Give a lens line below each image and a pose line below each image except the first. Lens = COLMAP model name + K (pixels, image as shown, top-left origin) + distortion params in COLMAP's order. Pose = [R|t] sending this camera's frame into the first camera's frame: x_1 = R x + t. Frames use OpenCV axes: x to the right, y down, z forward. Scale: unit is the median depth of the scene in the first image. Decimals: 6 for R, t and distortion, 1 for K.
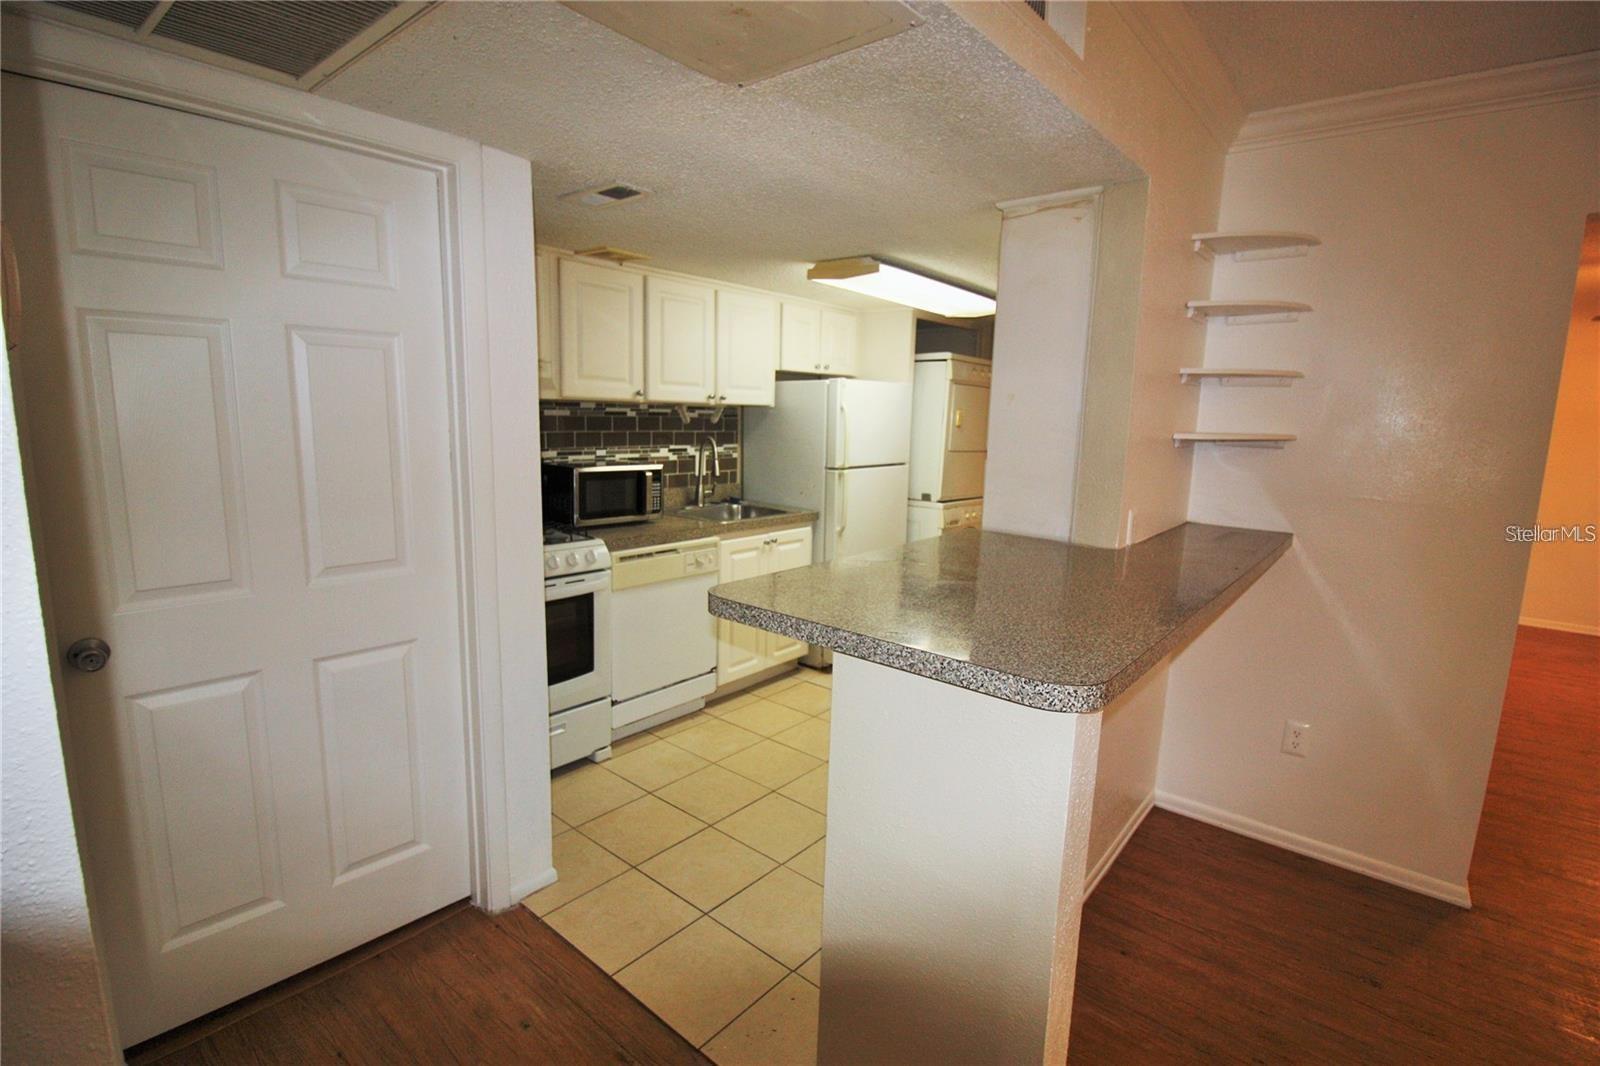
lens RADIAL K [[745.3, 0, 796.5], [0, 745.3, 529.8], [0, 0, 1]] dist [-0.000380, -0.012807]
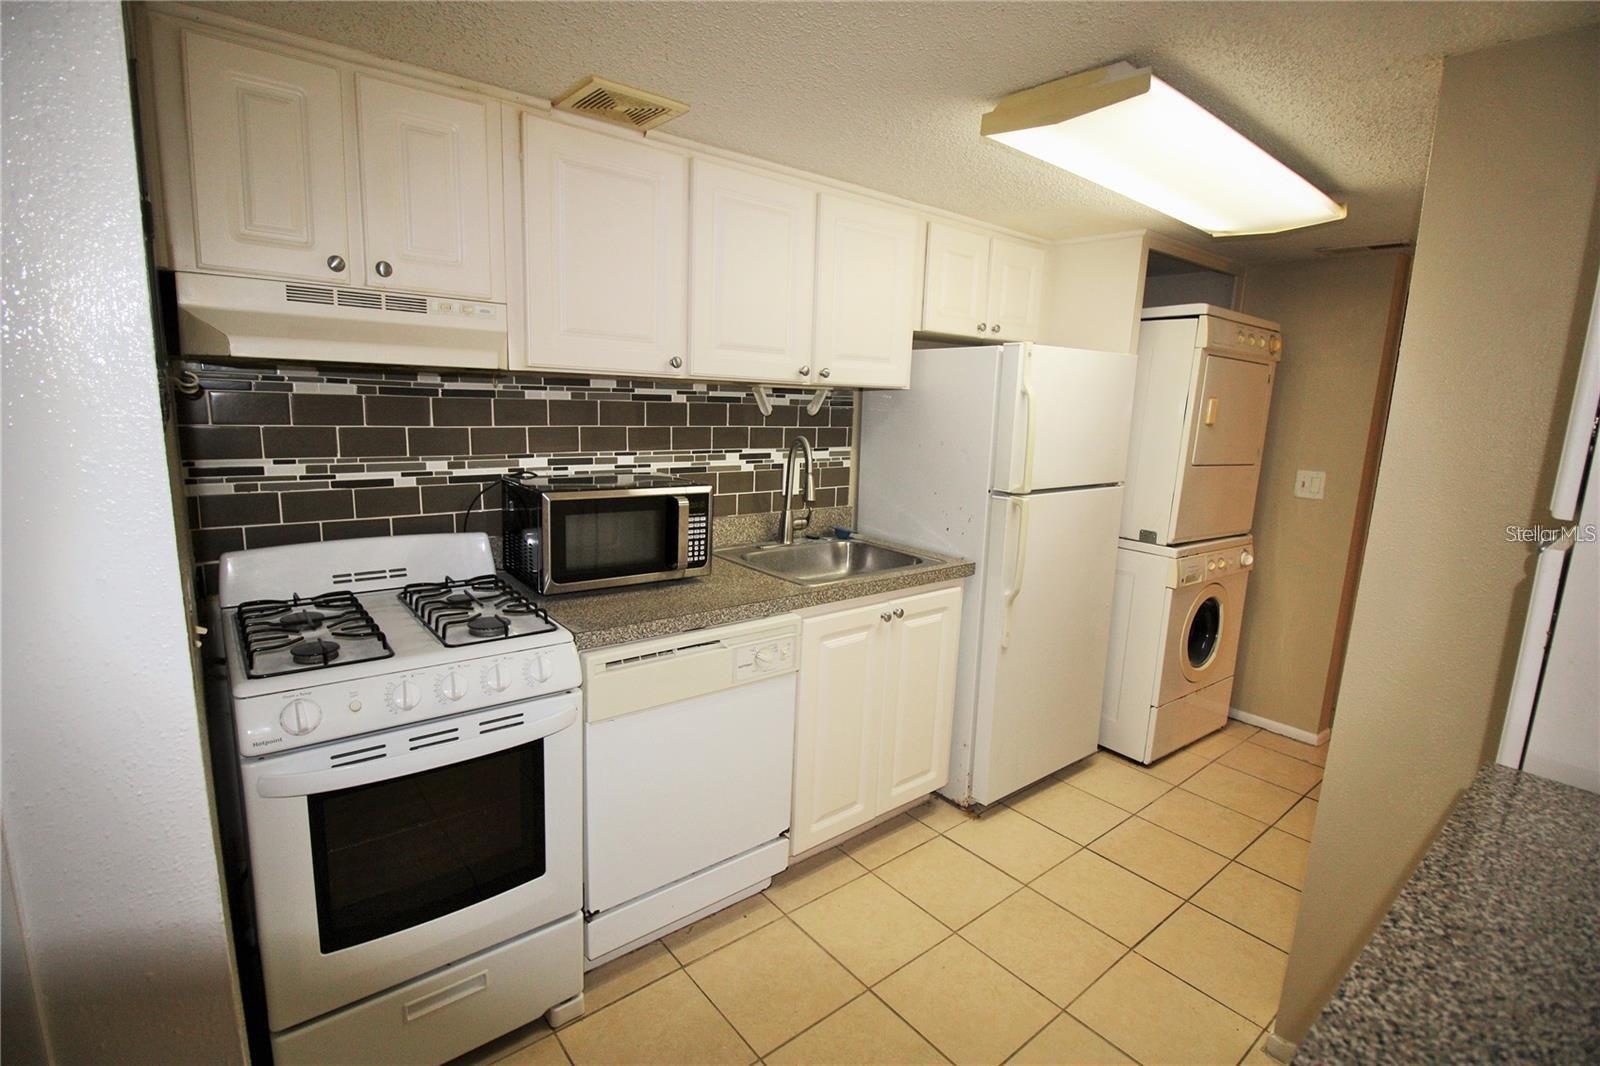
lens RADIAL K [[745.3, 0, 796.5], [0, 745.3, 529.8], [0, 0, 1]] dist [-0.000380, -0.012807]
pose [[0.982447, 0.041411, -0.181885, -0.004478], [-0.038829, 0.999088, 0.017736, -0.058577], [0.182453, -0.010363, 0.983160, 0.389691]]
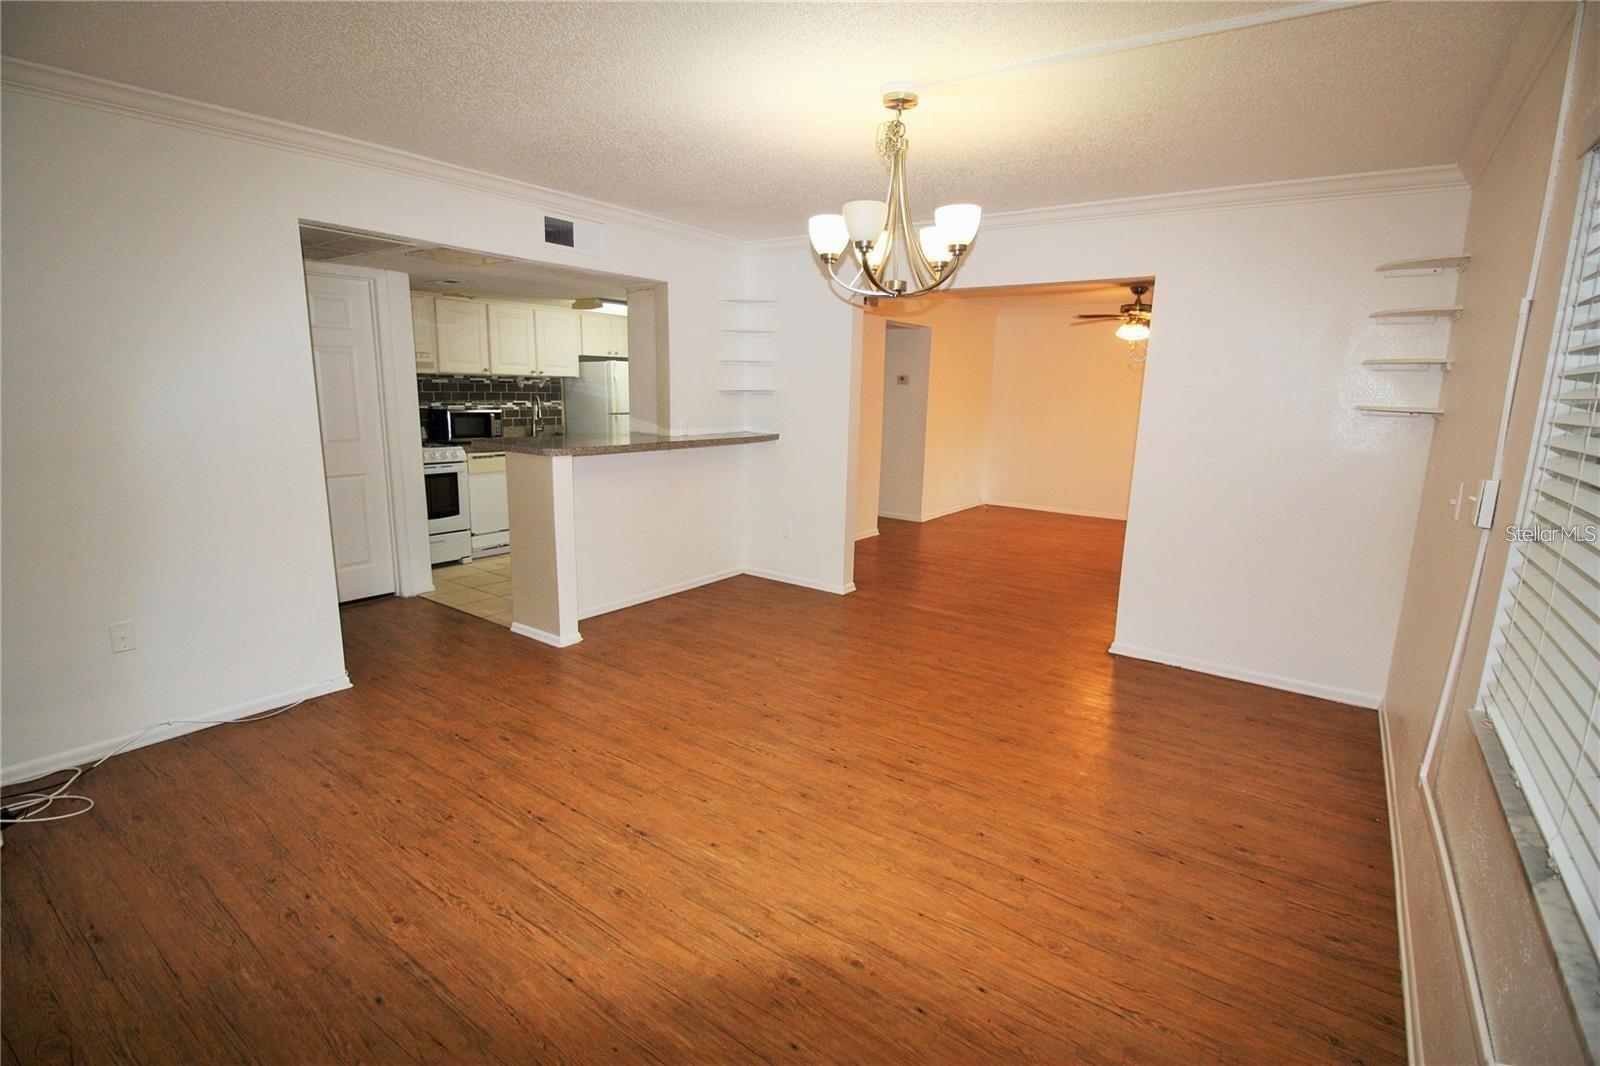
lens RADIAL K [[745.3, 0, 796.5], [0, 745.3, 529.8], [0, 0, 1]] dist [-0.000380, -0.012807]
pose [[0.997265, -0.019978, 0.071163, 0.353616], [0.017605, 0.999273, 0.033826, 0.136680], [-0.071787, -0.032481, 0.996891, -0.757788]]
